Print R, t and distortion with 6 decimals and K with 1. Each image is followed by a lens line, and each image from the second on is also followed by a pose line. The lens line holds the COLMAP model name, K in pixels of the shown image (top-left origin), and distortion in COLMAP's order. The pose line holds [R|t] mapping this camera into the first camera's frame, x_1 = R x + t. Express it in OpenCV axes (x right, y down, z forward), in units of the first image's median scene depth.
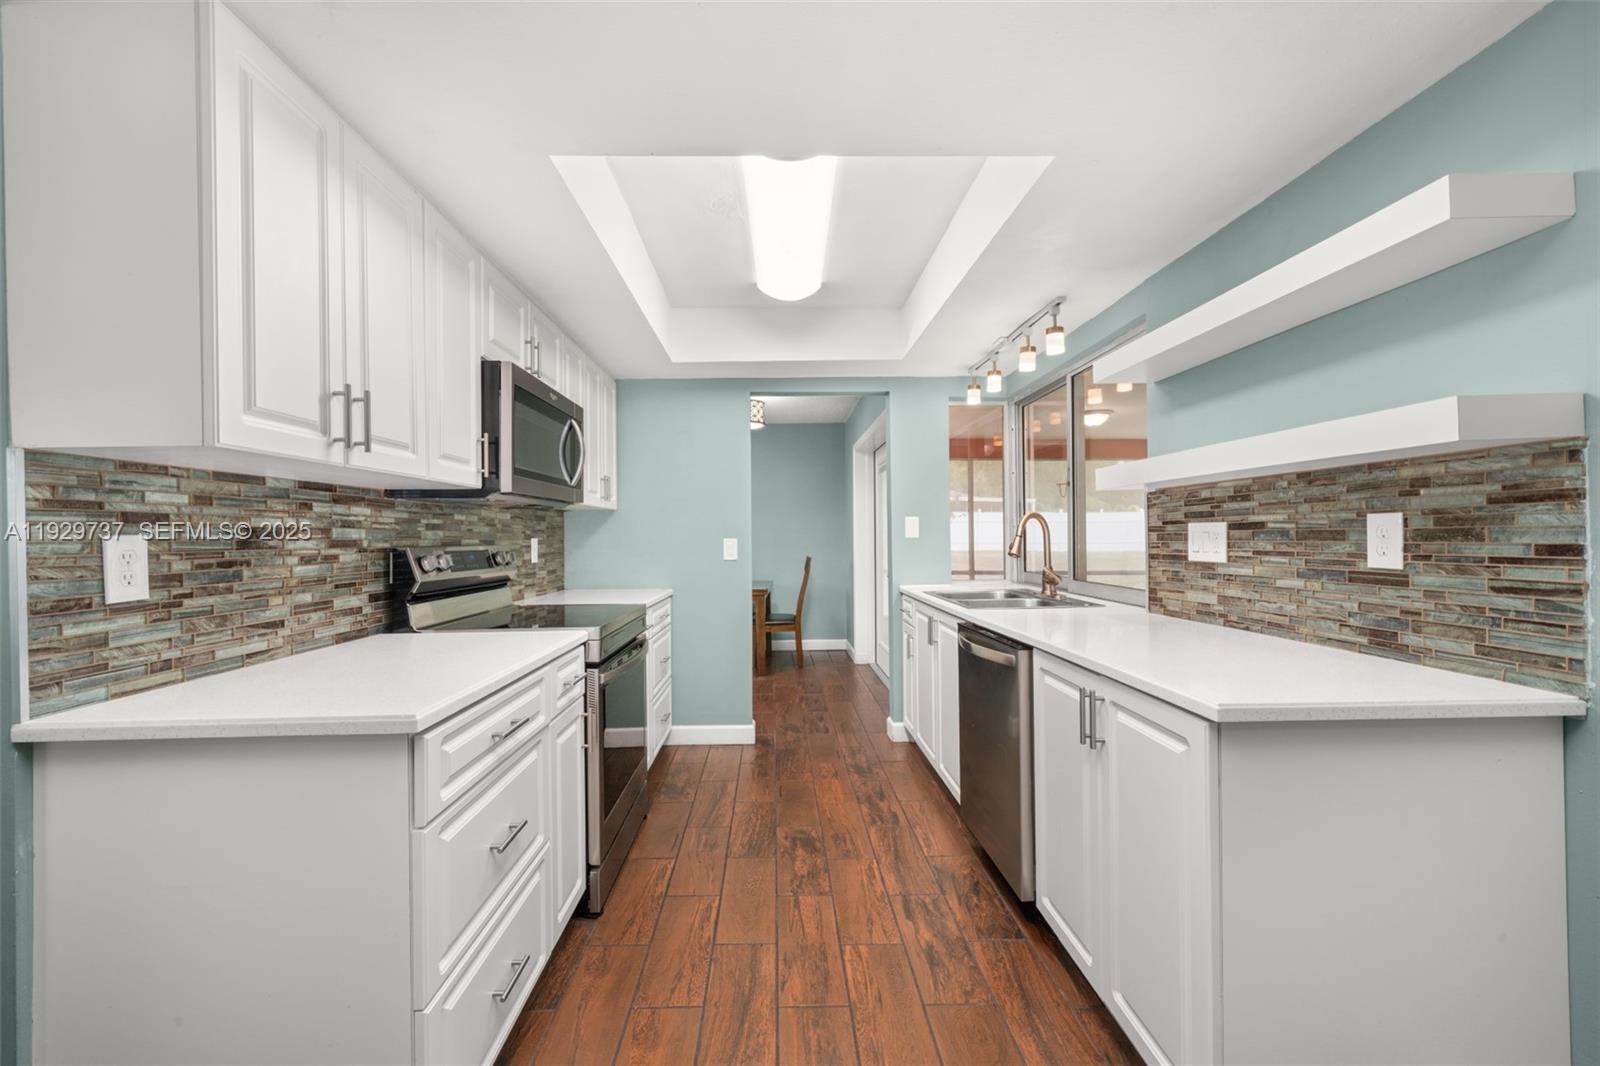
lens RADIAL K [[639.3, 0, 791.5], [0, 639.3, 533.4], [0, 0, 1]] dist [-0.000268, -0.000124]
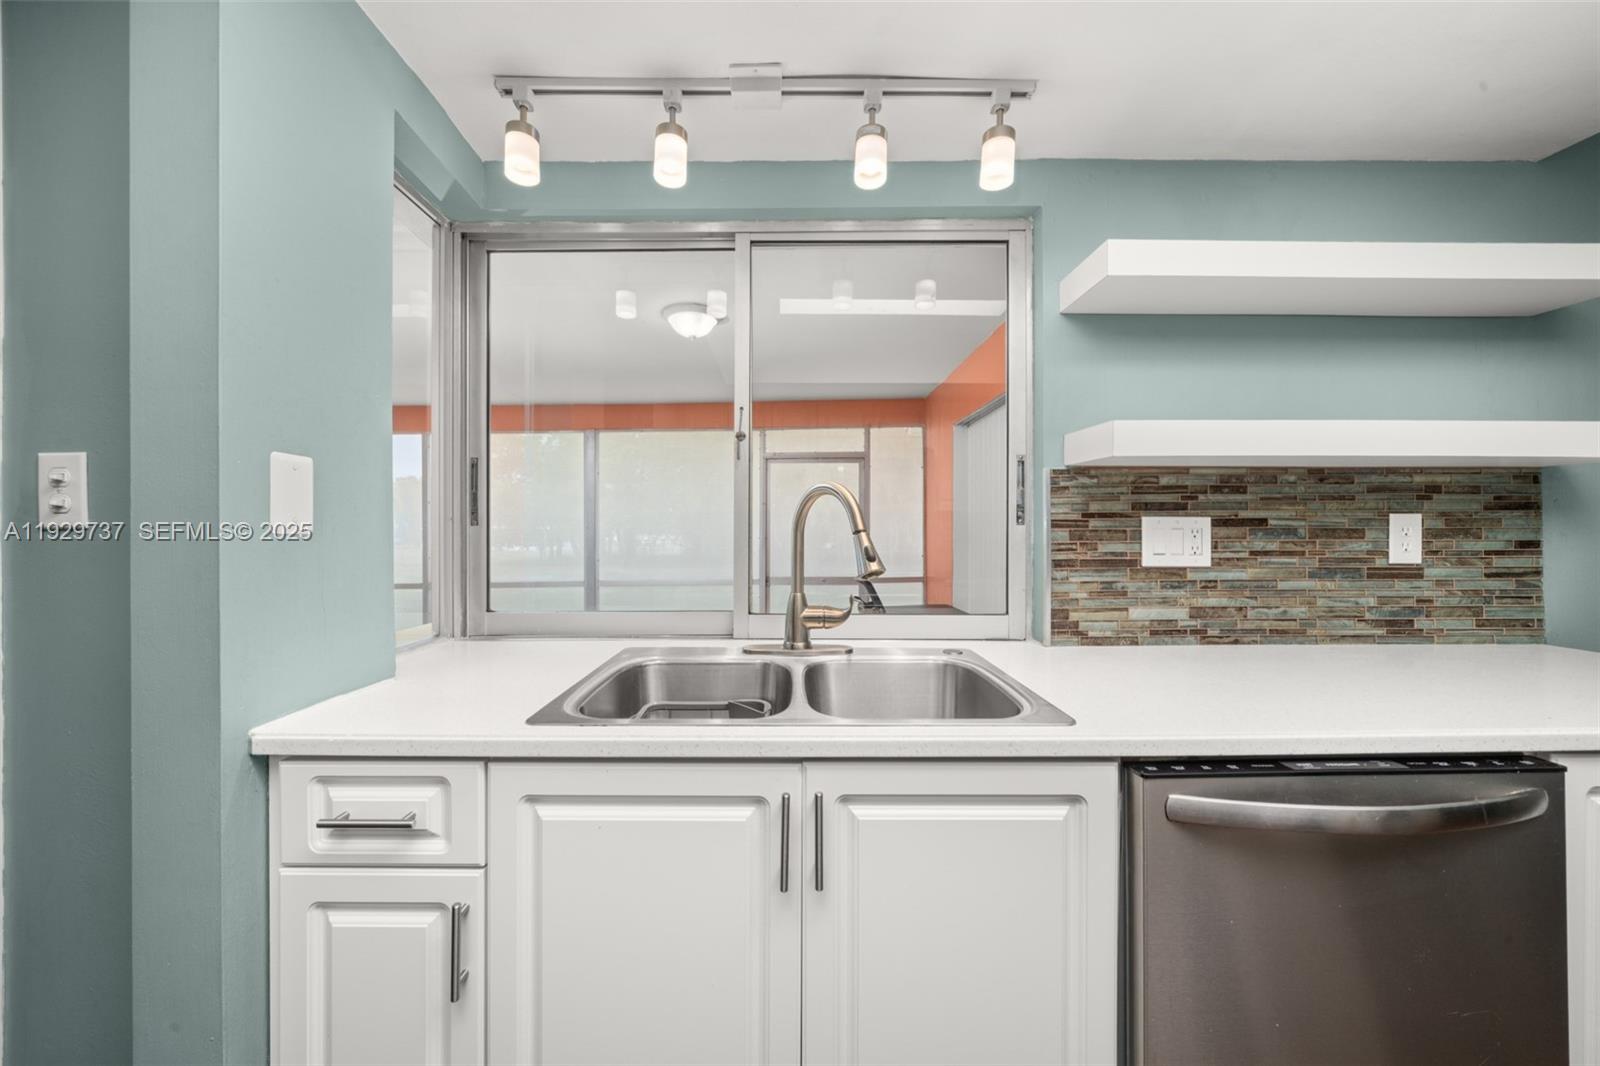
lens RADIAL K [[595.1, 0, 800.0], [0, 595.1, 533.0], [0, 0, 1]] dist [-0.000709, -0.000089]
pose [[0.027743, 0.011057, 0.999554, -0.101310], [-0.005576, 0.999925, -0.010907, 0.014260], [-0.999600, -0.005271, 0.027802, 1.522465]]
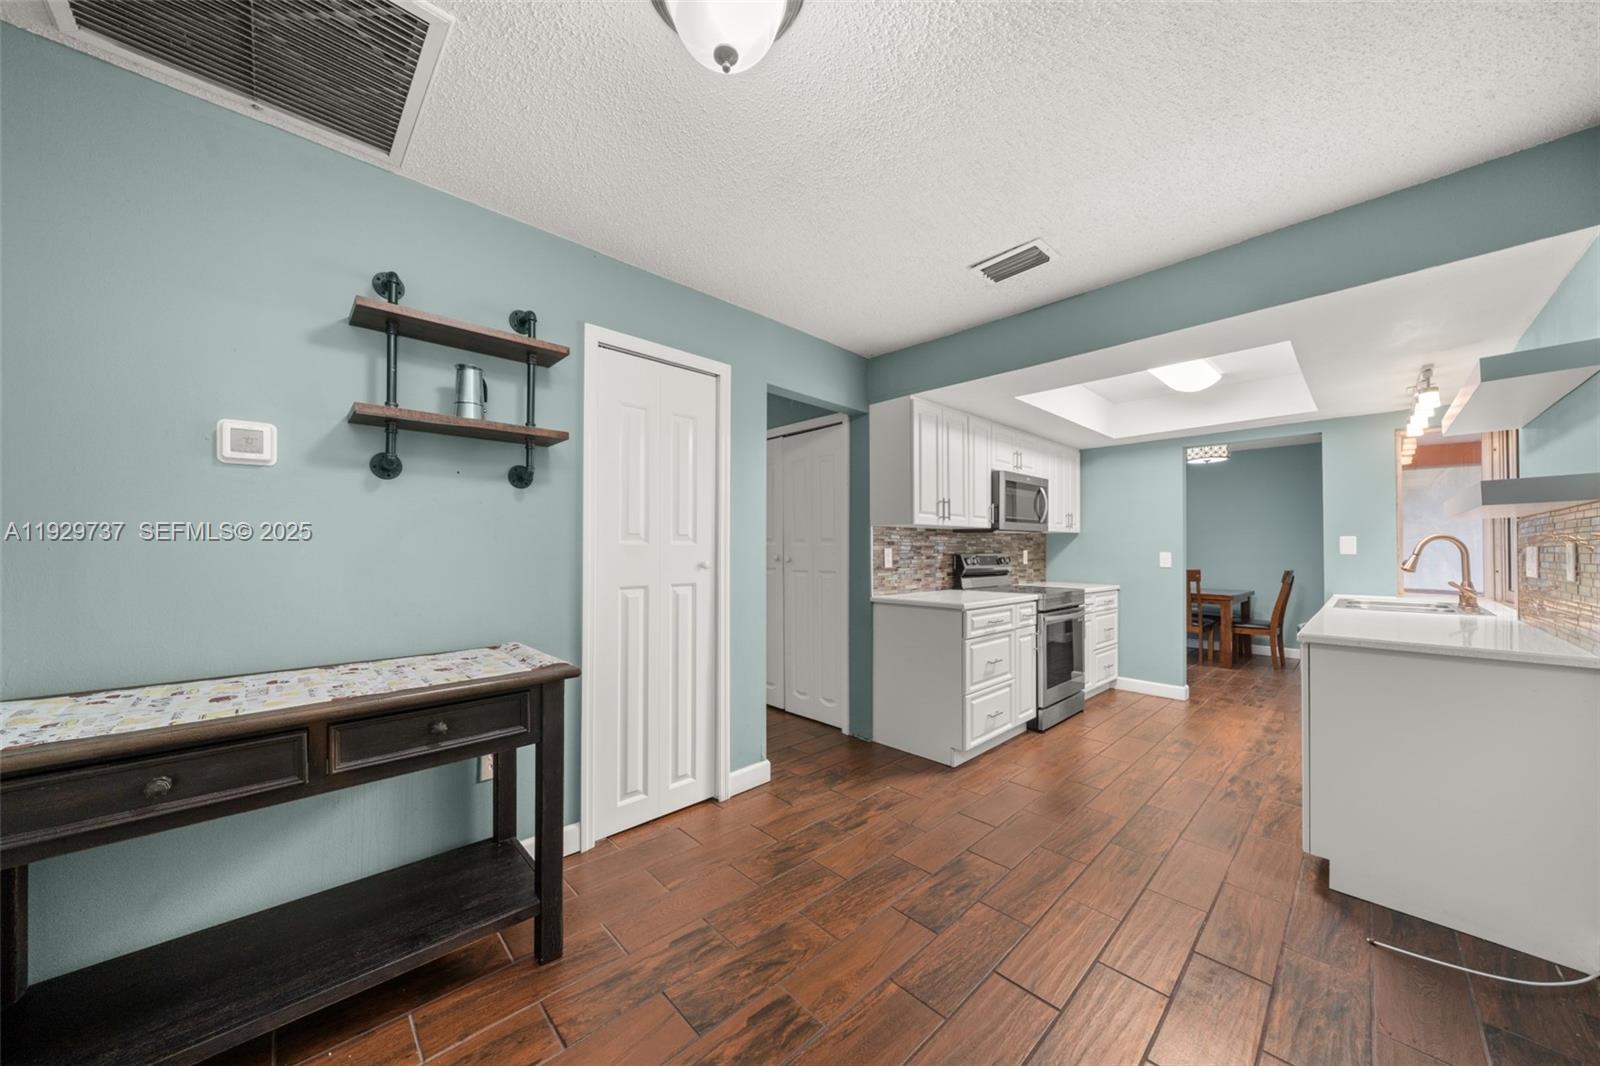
lens RADIAL K [[556.5, 0, 781.9], [0, 556.5, 544.6], [0, 0, 1]] dist [-0.004945, 0.000088]
pose [[0.660210, 0.006901, -0.751049, 0.514451], [-0.006867, 0.999971, 0.003152, -0.014064], [0.751049, 0.003077, 0.660239, -0.870732]]
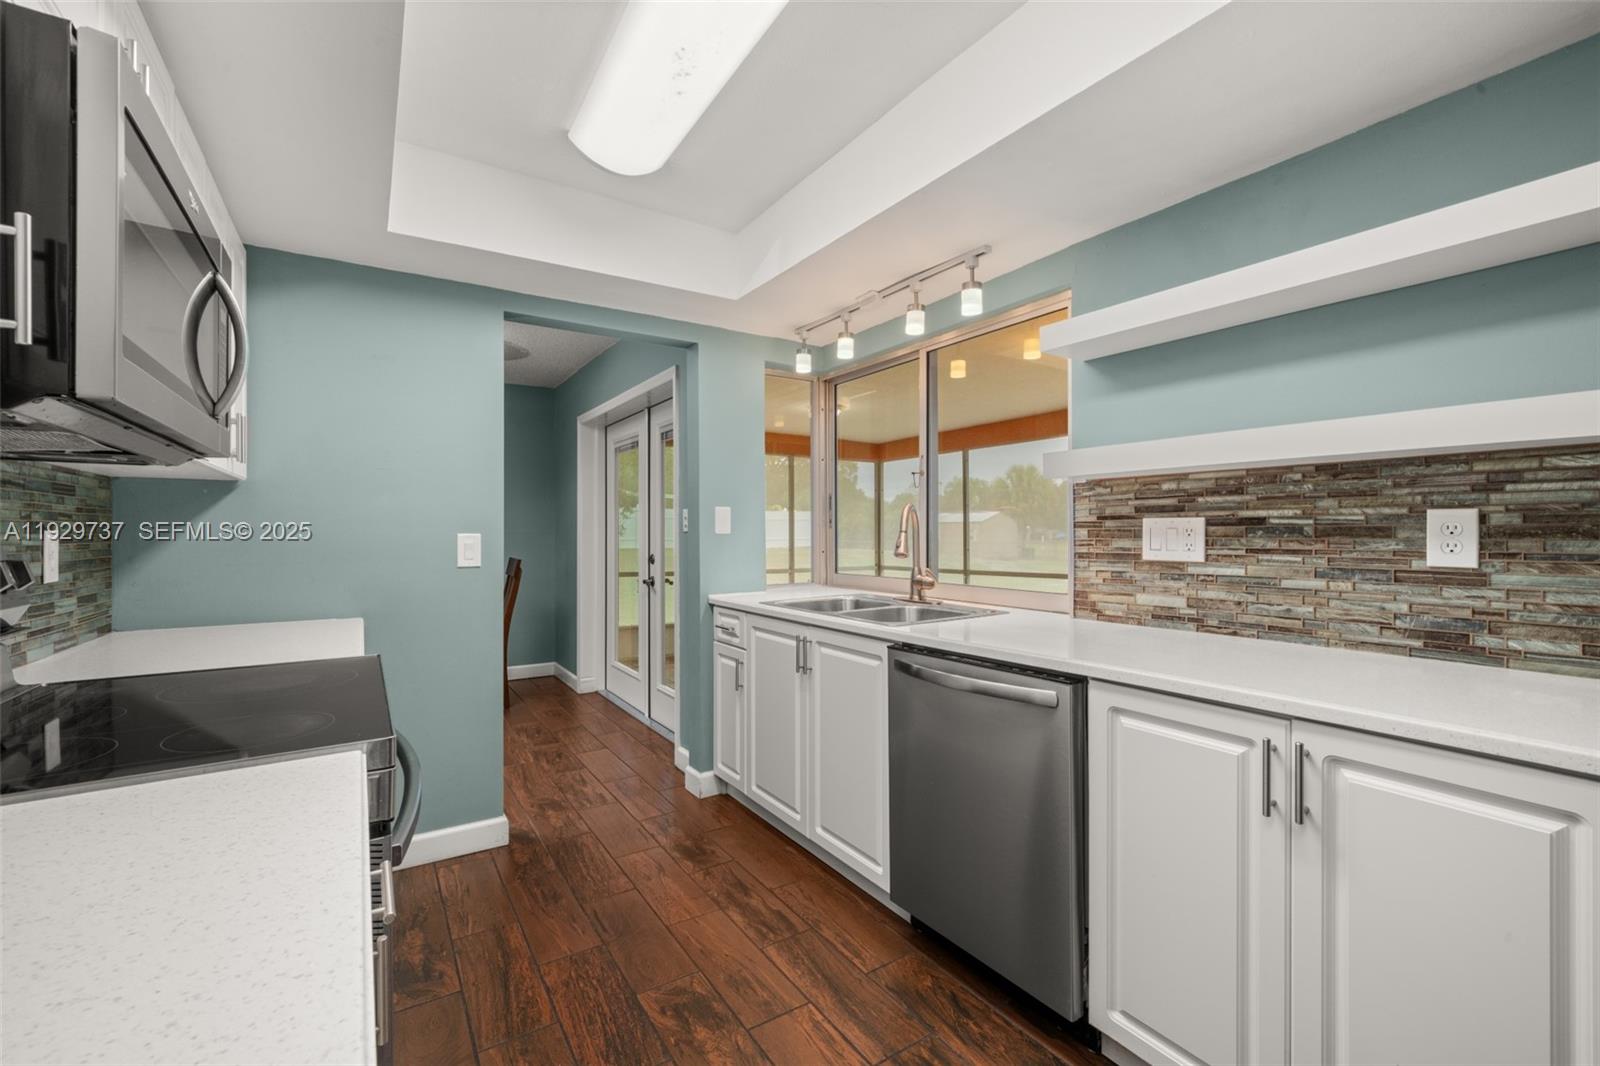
lens RADIAL K [[665.7, 0, 792.5], [0, 665.7, 532.2], [0, 0, 1]] dist [0.000480, 0.000305]
pose [[0.854834, 0.006448, 0.518862, -0.317532], [-0.007772, 0.999970, 0.000378, 0.007667], [-0.518844, -0.004356, 0.854858, 0.499025]]
